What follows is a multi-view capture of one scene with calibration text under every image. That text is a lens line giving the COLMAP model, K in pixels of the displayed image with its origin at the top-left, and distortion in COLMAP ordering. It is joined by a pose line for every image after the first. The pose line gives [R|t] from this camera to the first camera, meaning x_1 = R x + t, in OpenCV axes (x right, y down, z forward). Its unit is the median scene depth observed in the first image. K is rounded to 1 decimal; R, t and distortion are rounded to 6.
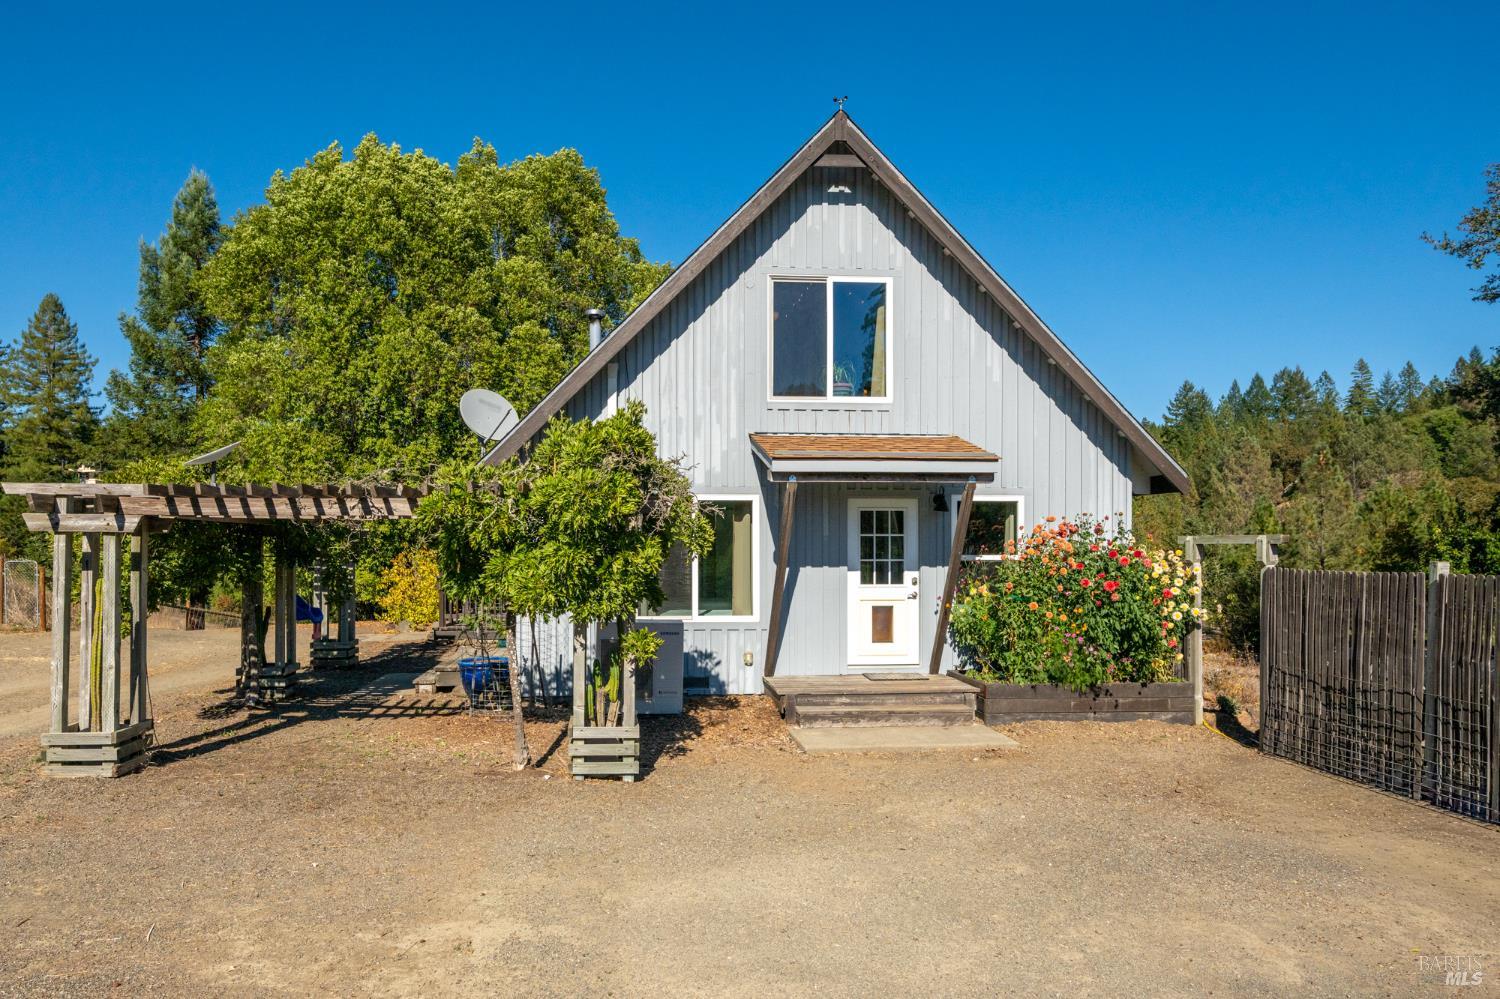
lens RADIAL K [[878.7, 0, 695.5], [0, 878.7, 543.6], [0, 0, 1]] dist [-0.000216, -0.001243]
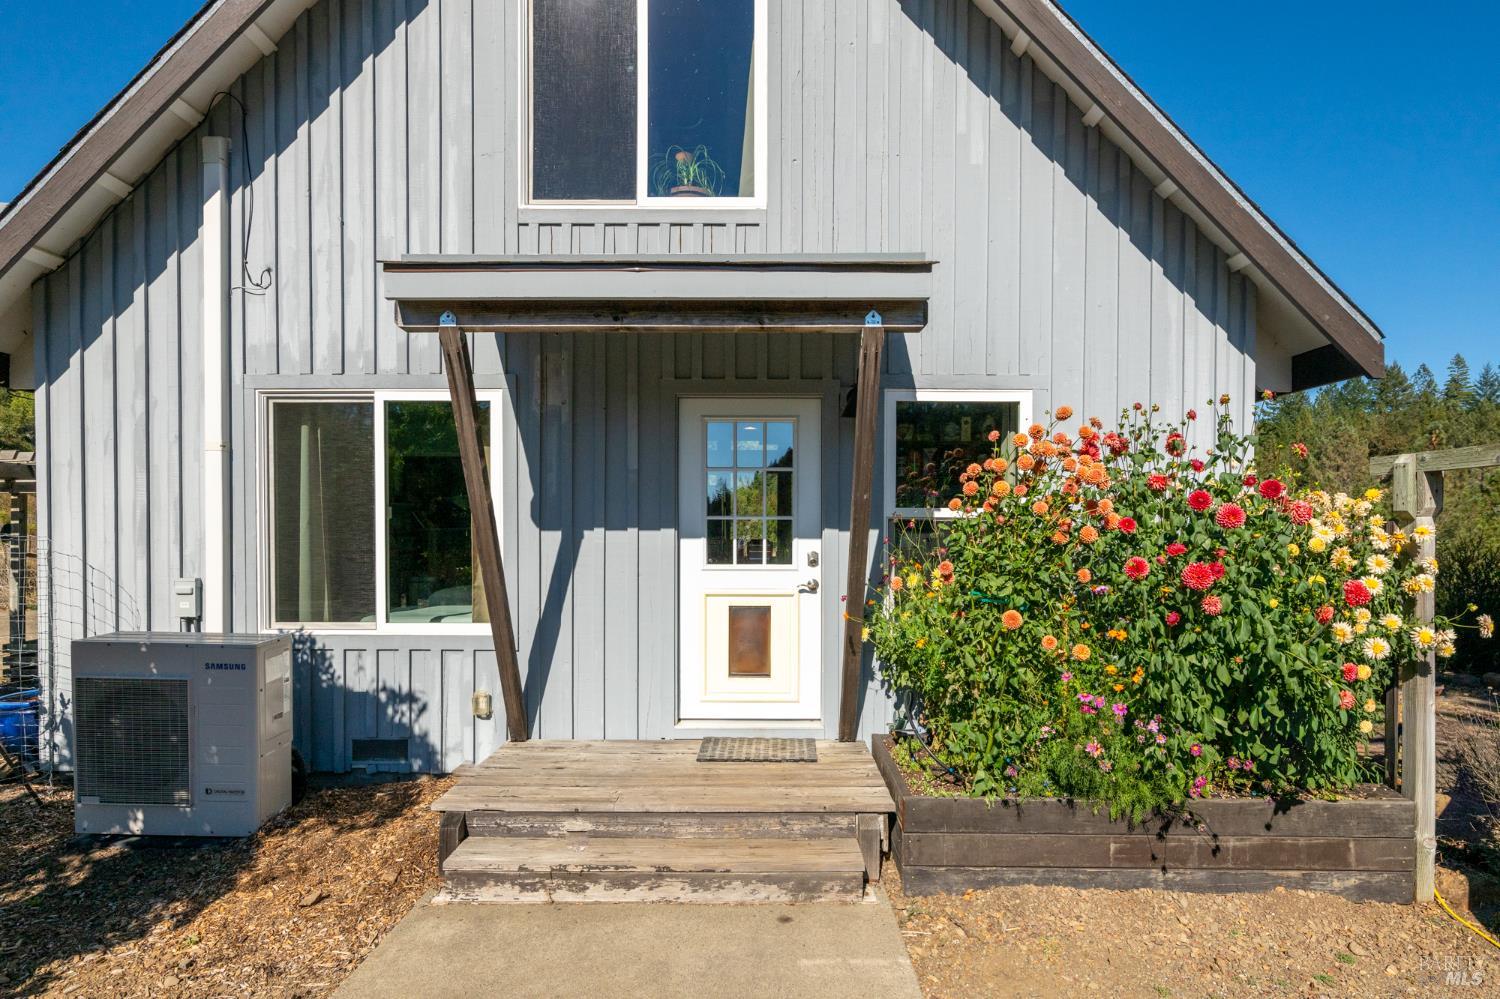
lens RADIAL K [[808.9, 0, 754.5], [0, 808.9, 532.0], [0, 0, 1]] dist [0.000440, 0.000880]
pose [[0.996987, 0.002530, -0.077533, 0.255935], [-0.001853, 0.999960, 0.008801, 0.023489], [0.077552, -0.008631, 0.996951, 0.533773]]
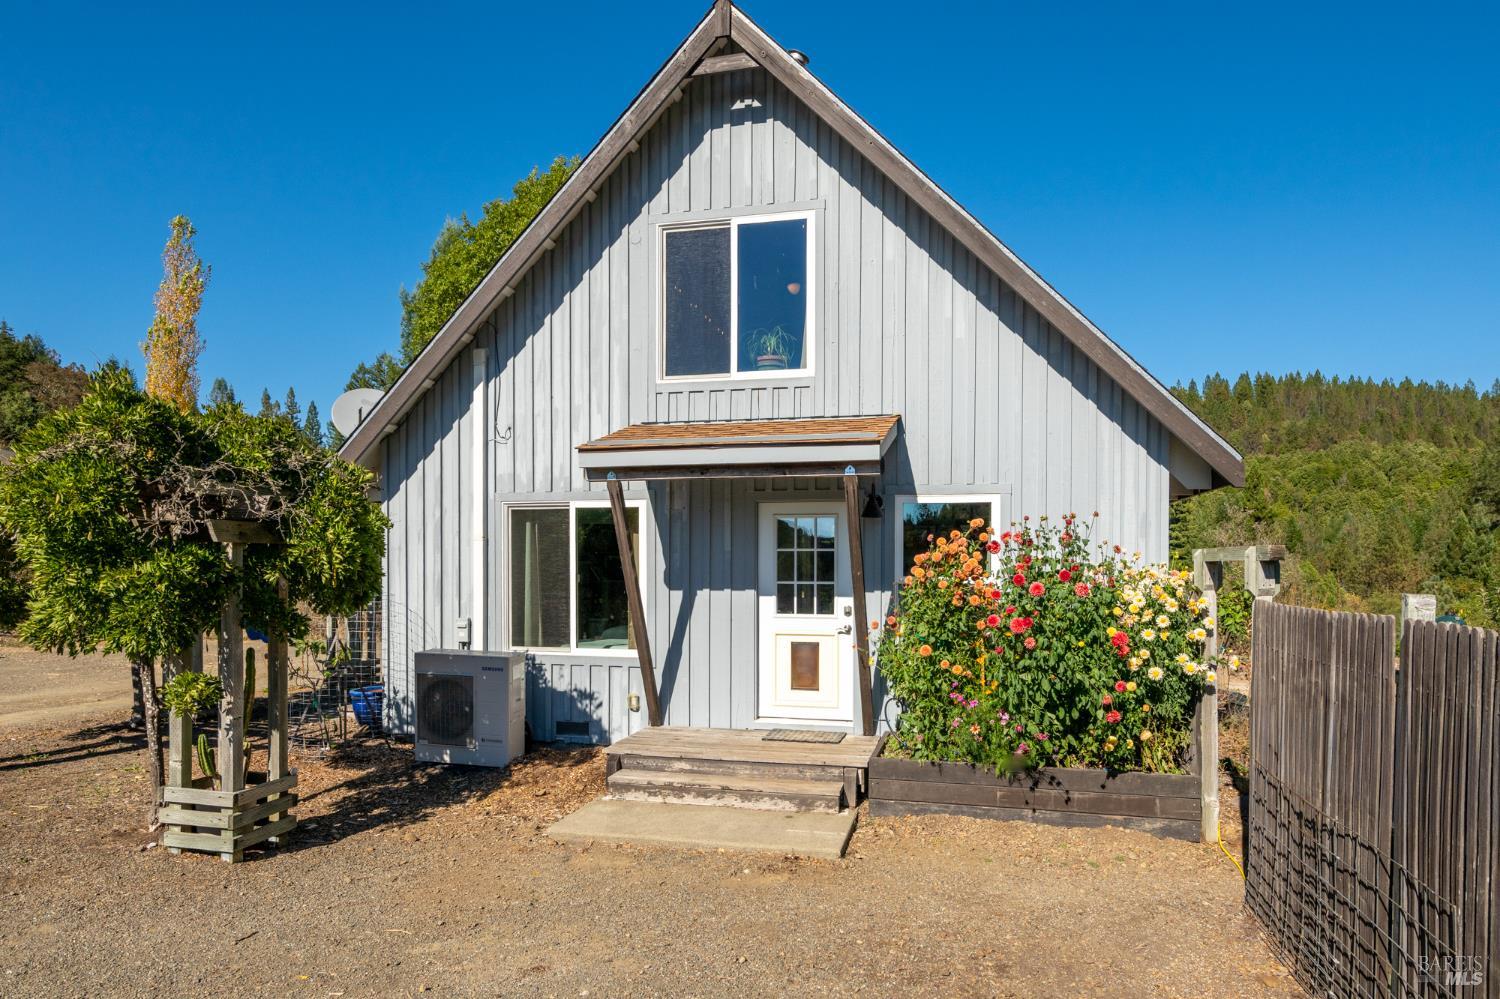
lens RADIAL K [[878.0, 0, 745.7], [0, 878.0, 568.5], [0, 0, 1]] dist [0.000461, -0.002103]
pose [[0.954579, 0.003655, -0.297934, 0.396915], [-0.001751, 0.999976, 0.006659, 0.001675], [0.297952, -0.005835, 0.954563, 0.257861]]
